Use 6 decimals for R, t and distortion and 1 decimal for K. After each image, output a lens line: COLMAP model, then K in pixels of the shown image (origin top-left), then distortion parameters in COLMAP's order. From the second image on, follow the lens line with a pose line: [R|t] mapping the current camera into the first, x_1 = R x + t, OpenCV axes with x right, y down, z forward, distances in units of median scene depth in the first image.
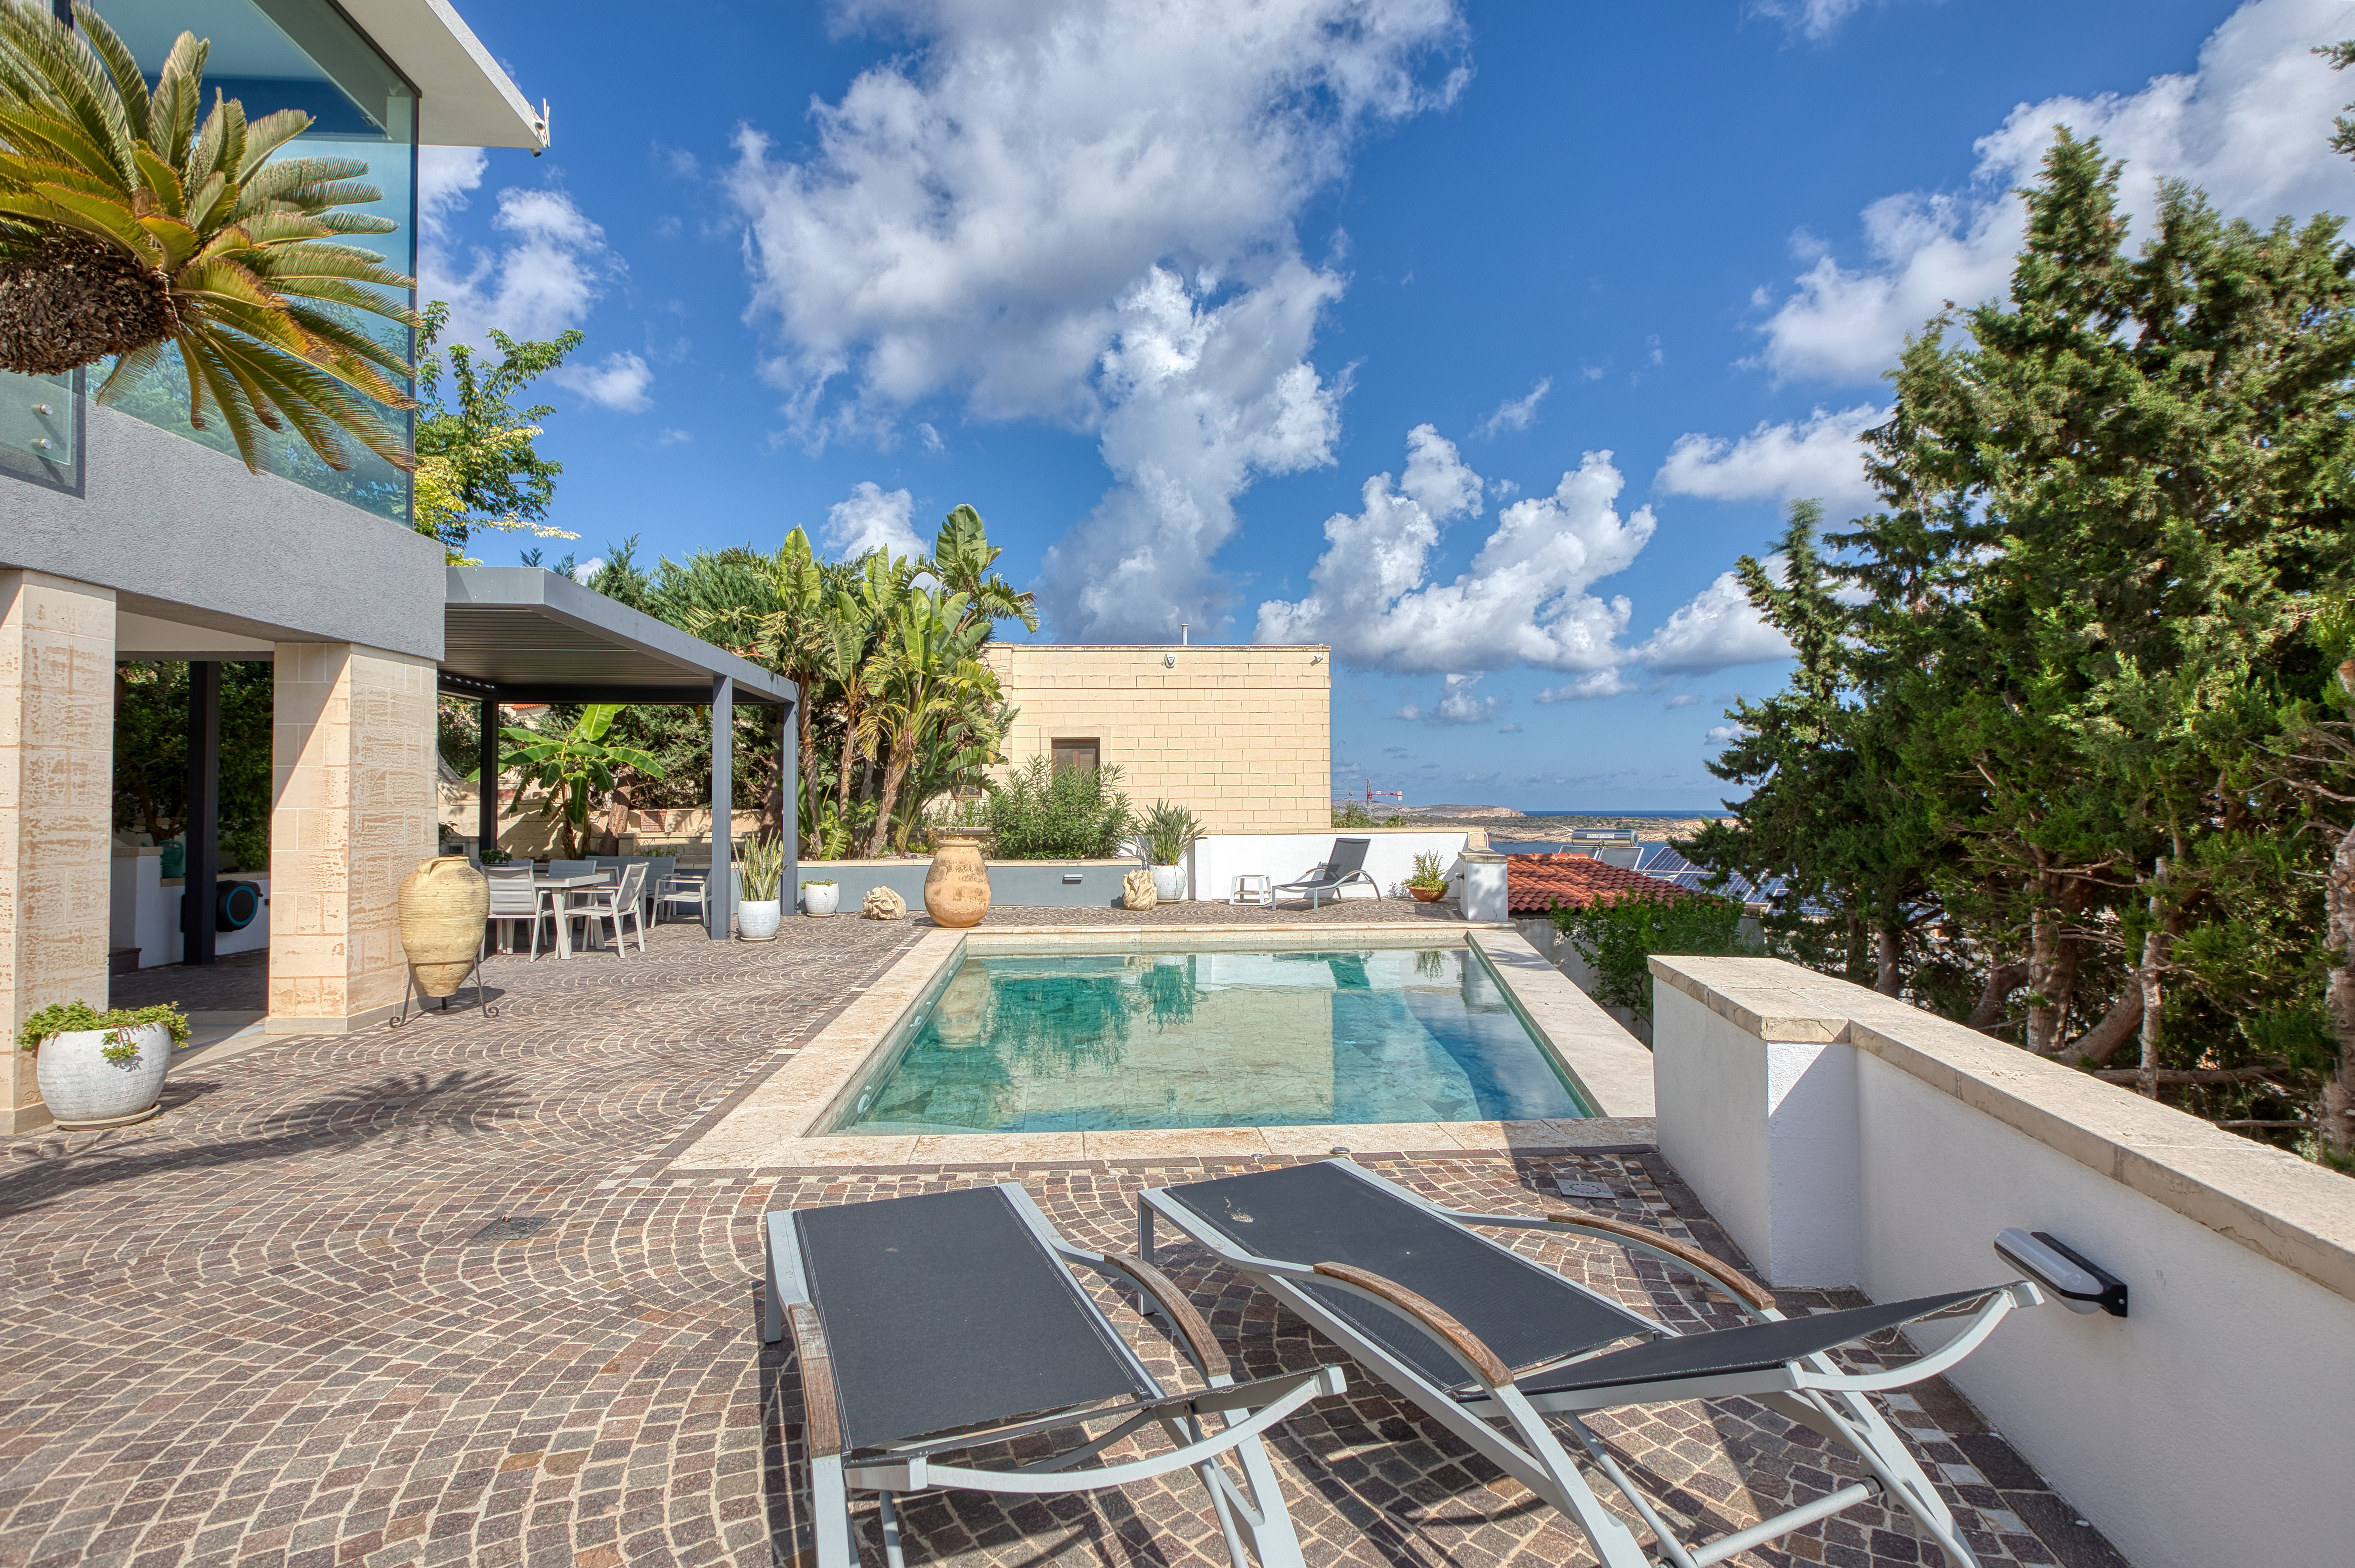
lens RADIAL K [[1107.9, 0, 1174.9], [0, 1107.9, 853.7], [0, 0, 1]] dist [0.000205, 0.000273]
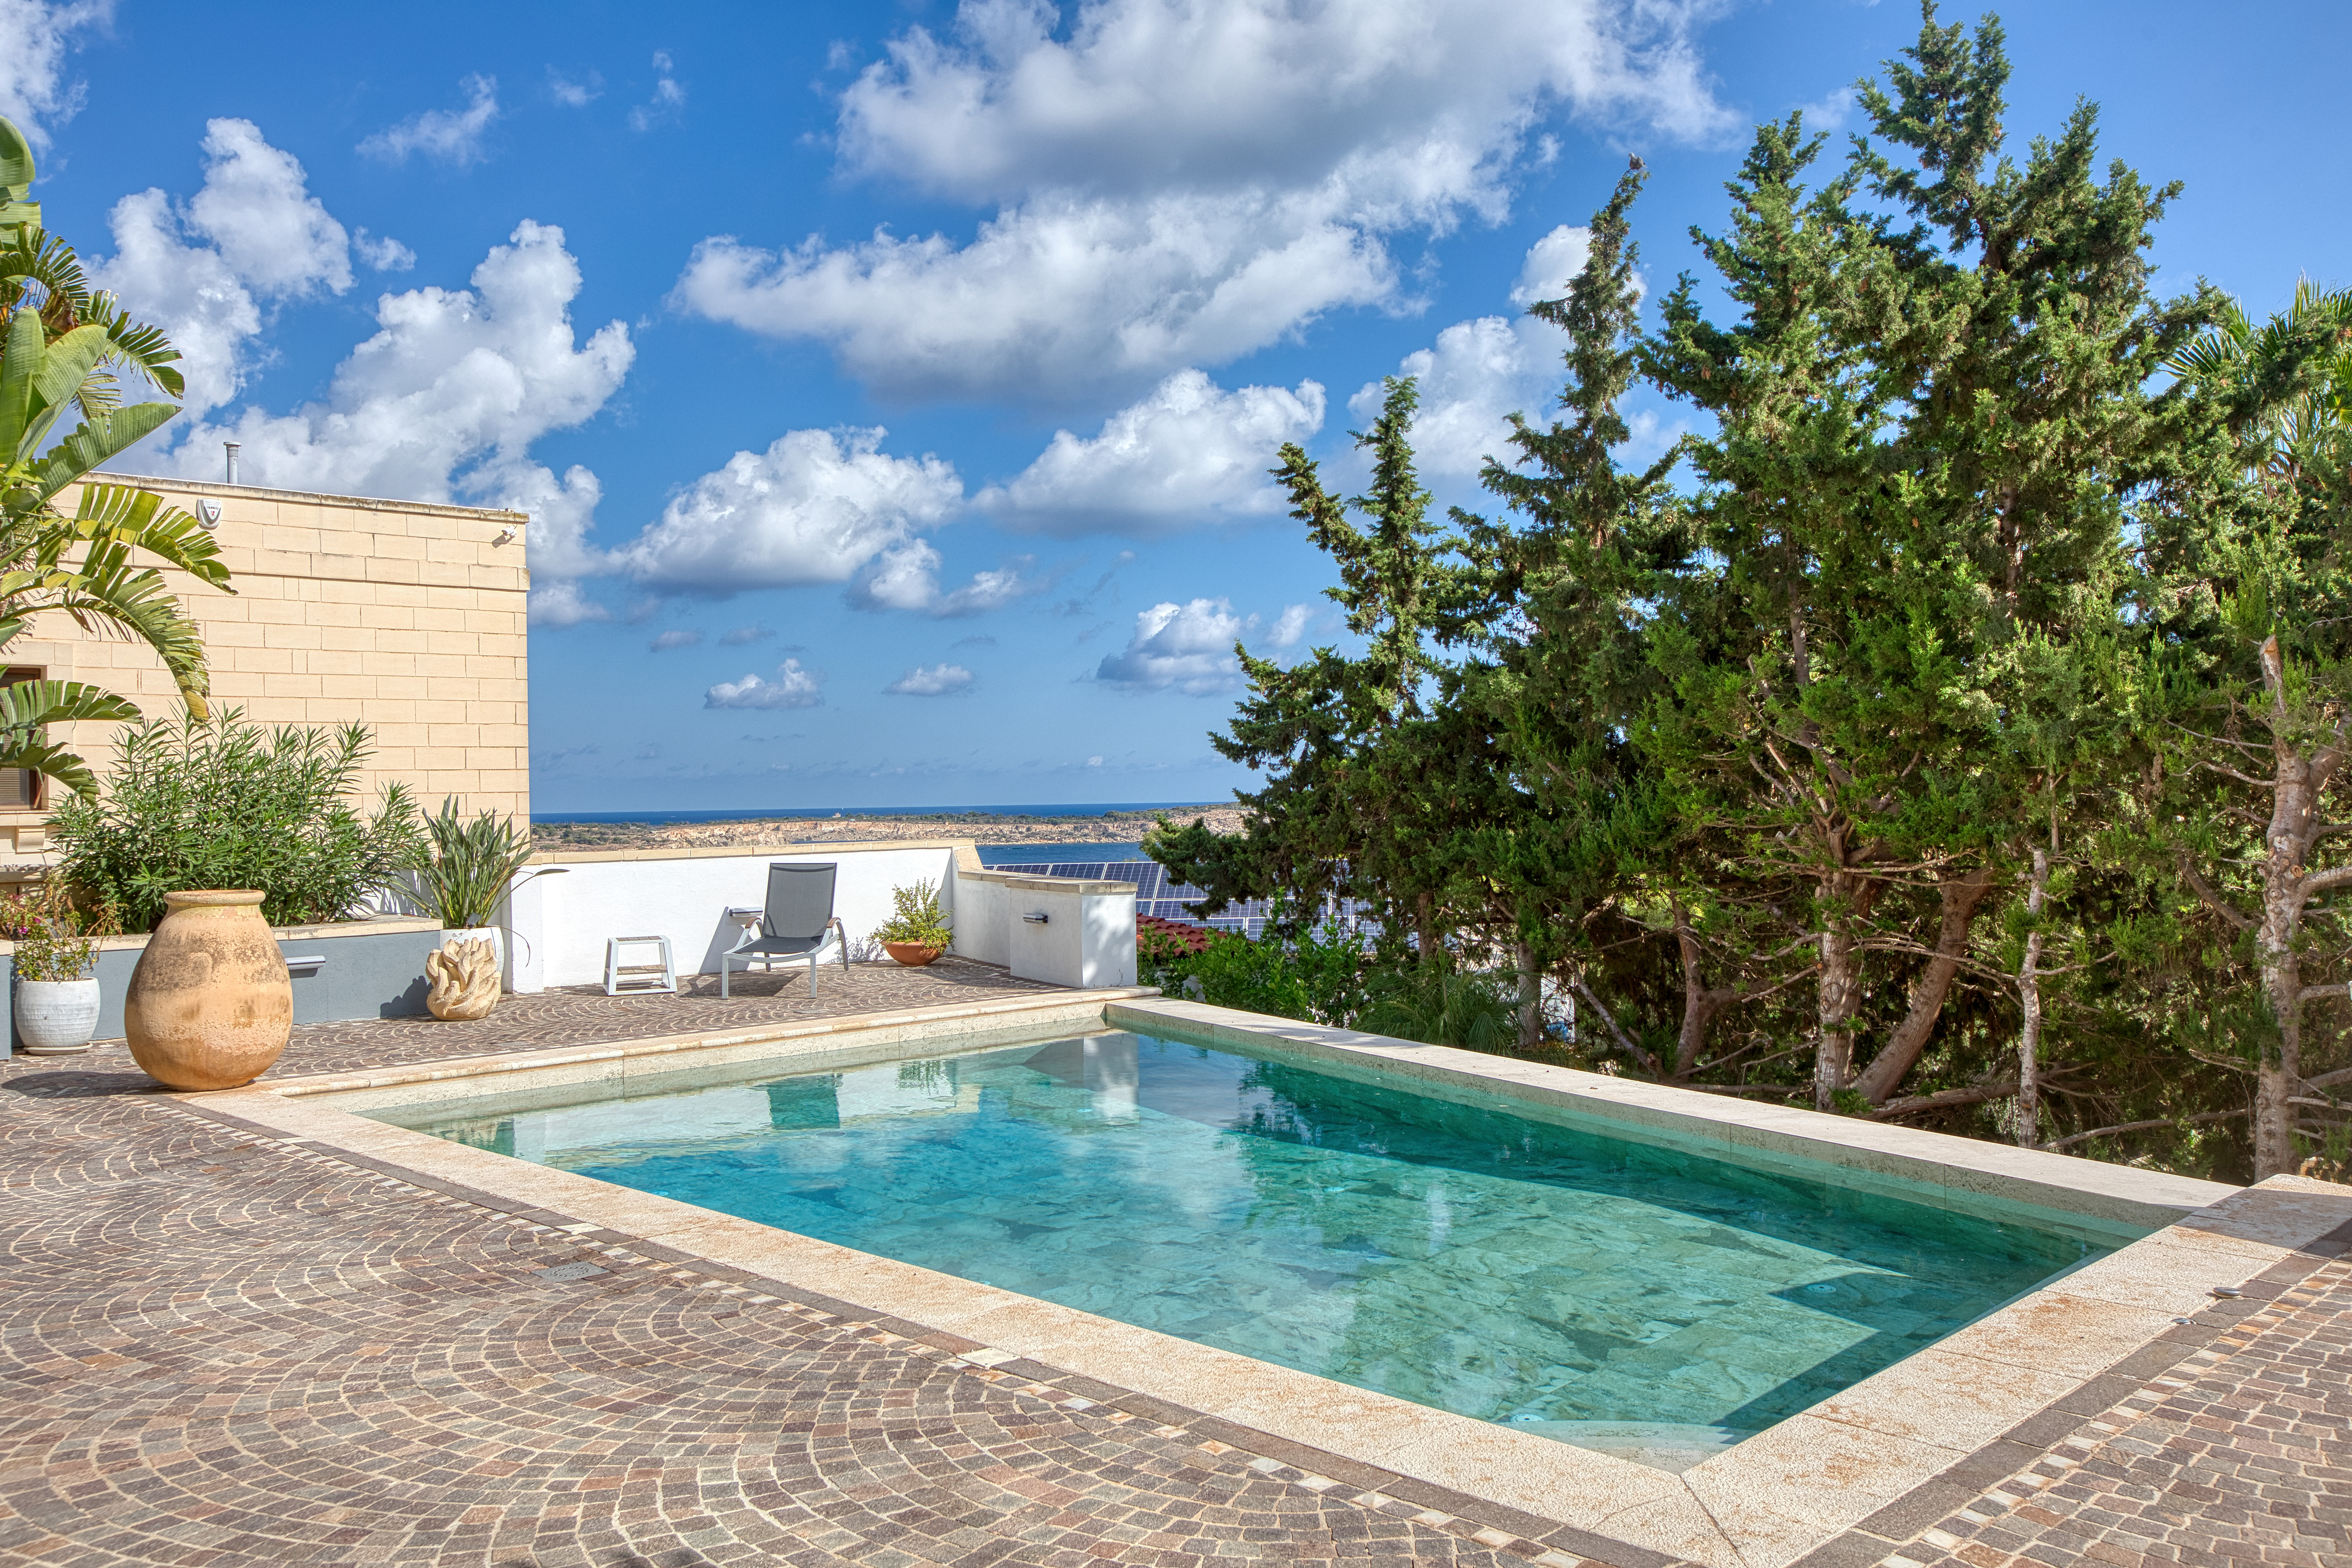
lens RADIAL K [[1874.6, 0, 1176.0], [0, 1874.6, 784.0], [0, 0, 1]] dist [0.009840, -0.011294]
pose [[0.765862, -0.004704, 0.642988, -0.319279], [0.040624, 0.998330, -0.041083, -0.007010], [-0.641720, 0.057584, 0.764774, 0.149006]]
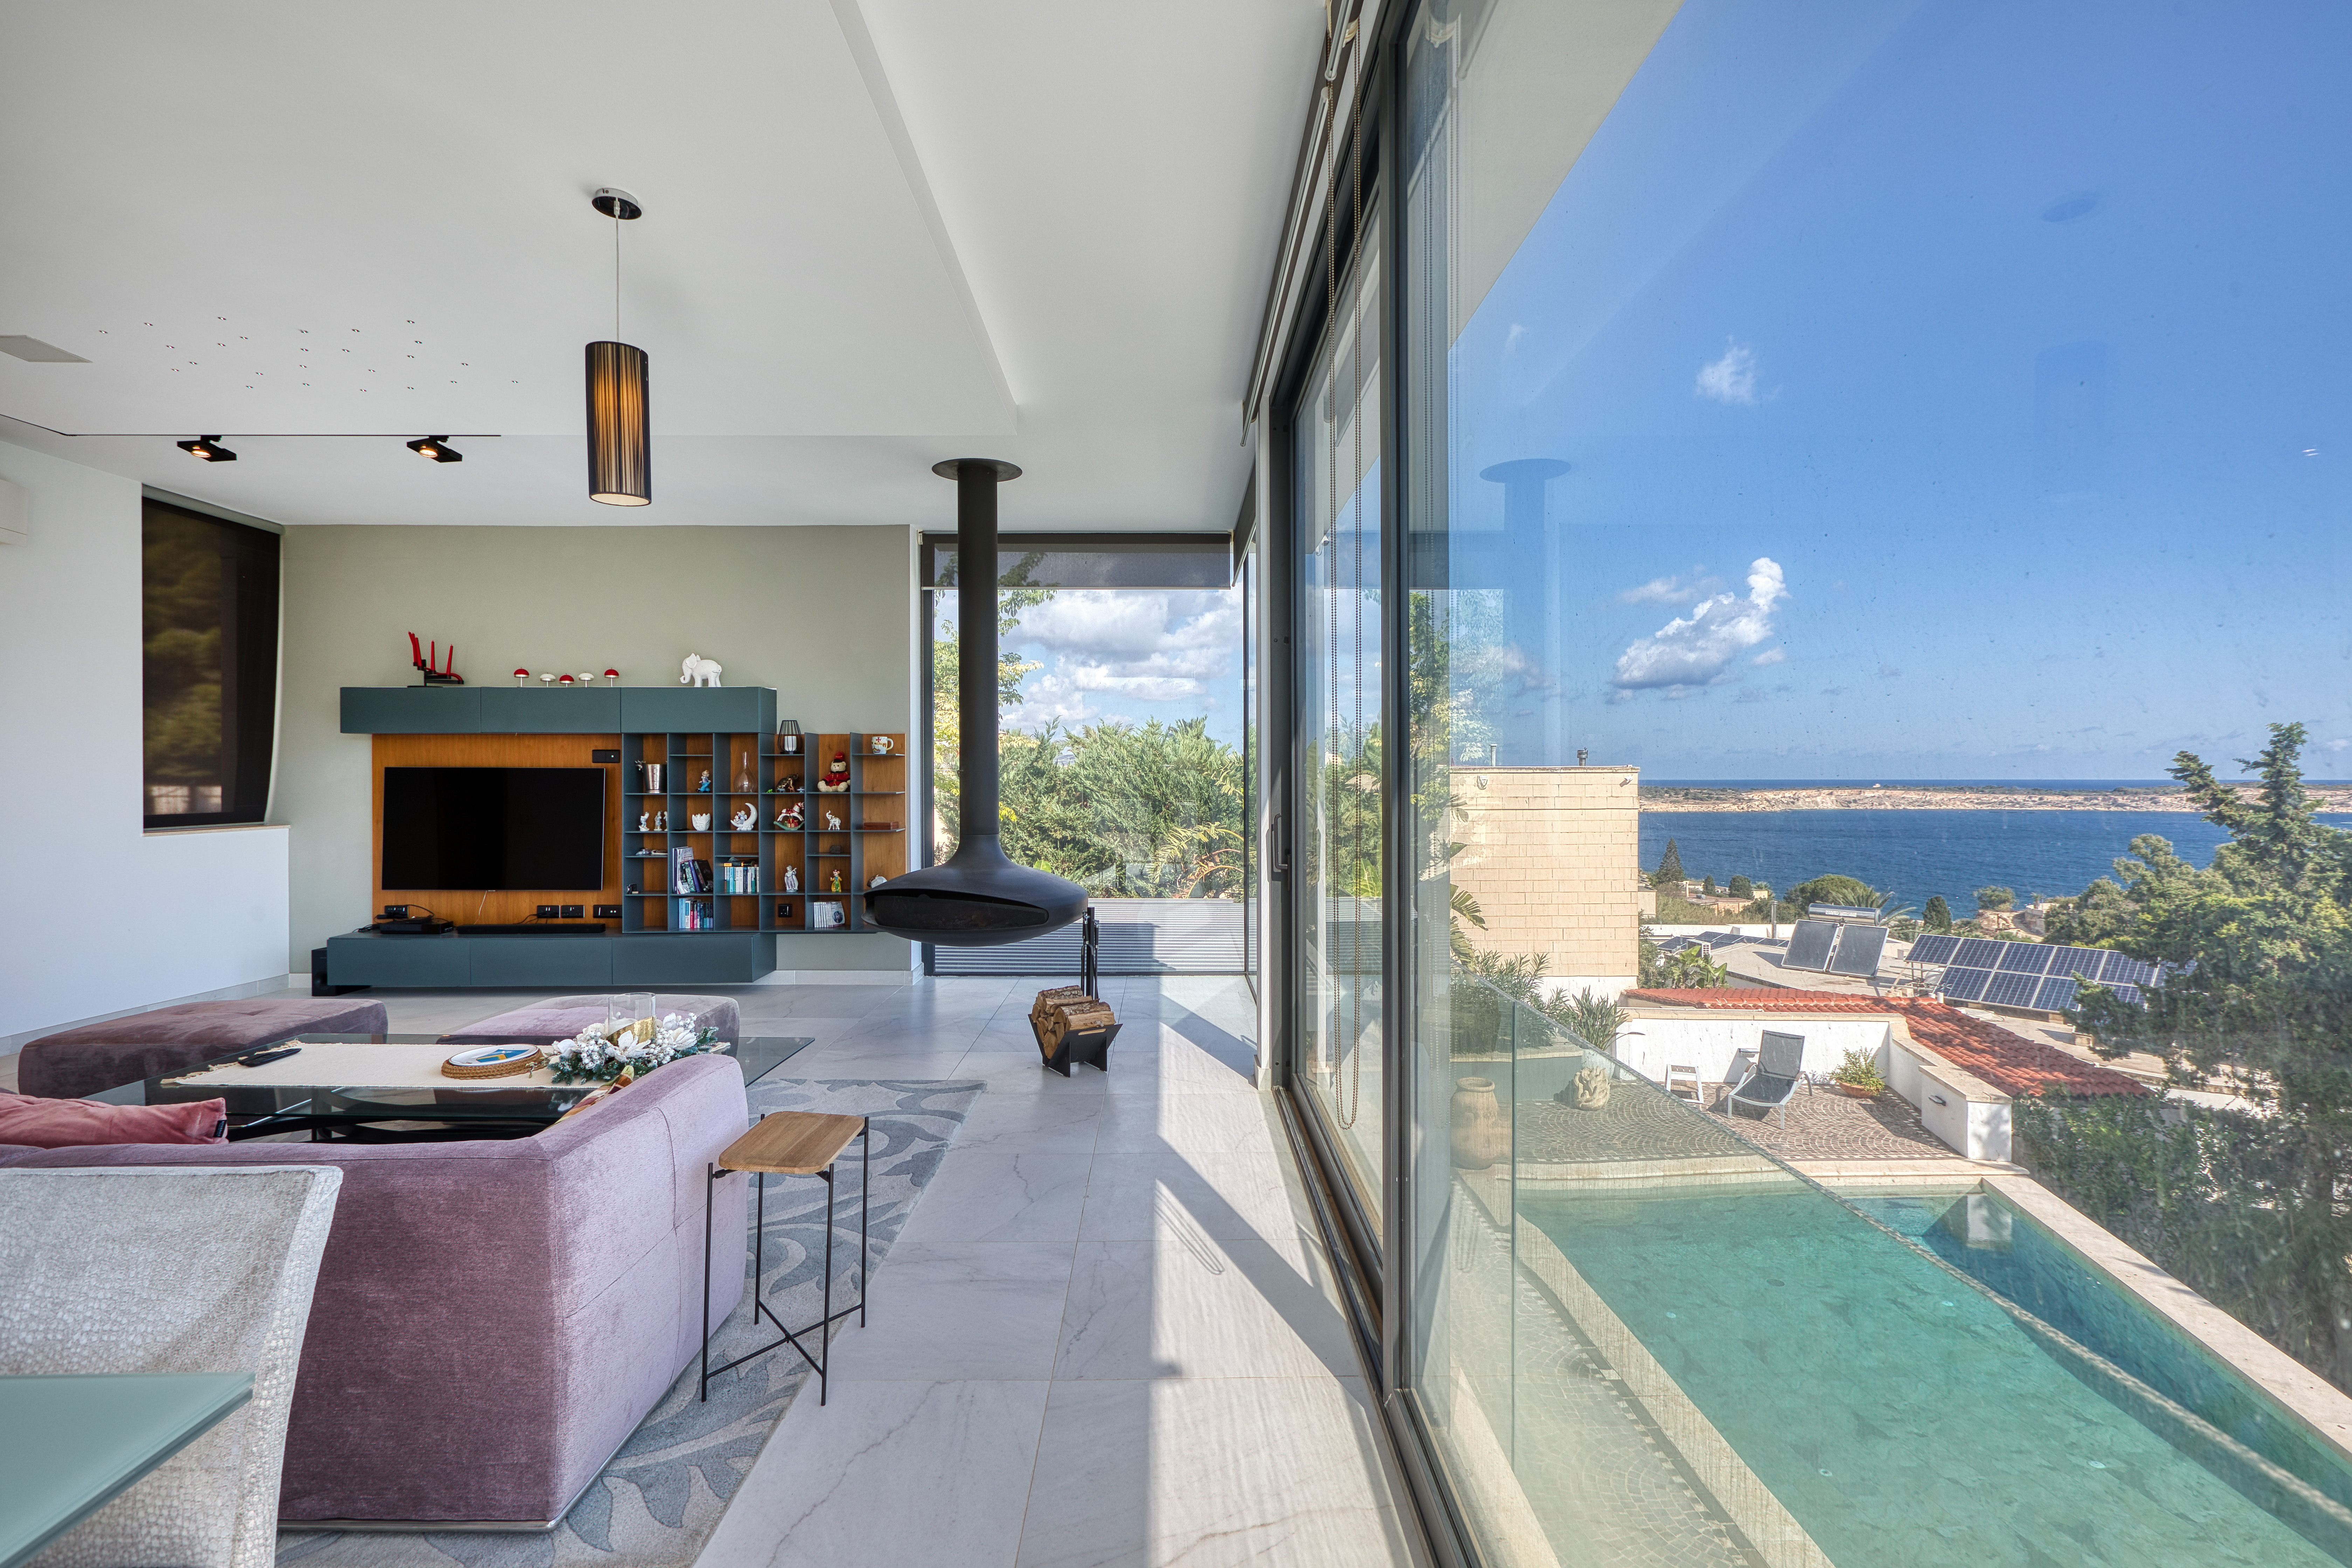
lens RADIAL K [[1075.9, 0, 1175.7], [0, 1075.9, 773.4], [0, 0, 1]] dist [-0.002898, 0.000990]
pose [[0.998218, 0.000329, -0.059680, -0.345353], [-0.002893, 0.999076, -0.042883, -0.212499], [0.059610, 0.042979, 0.997296, -0.019475]]
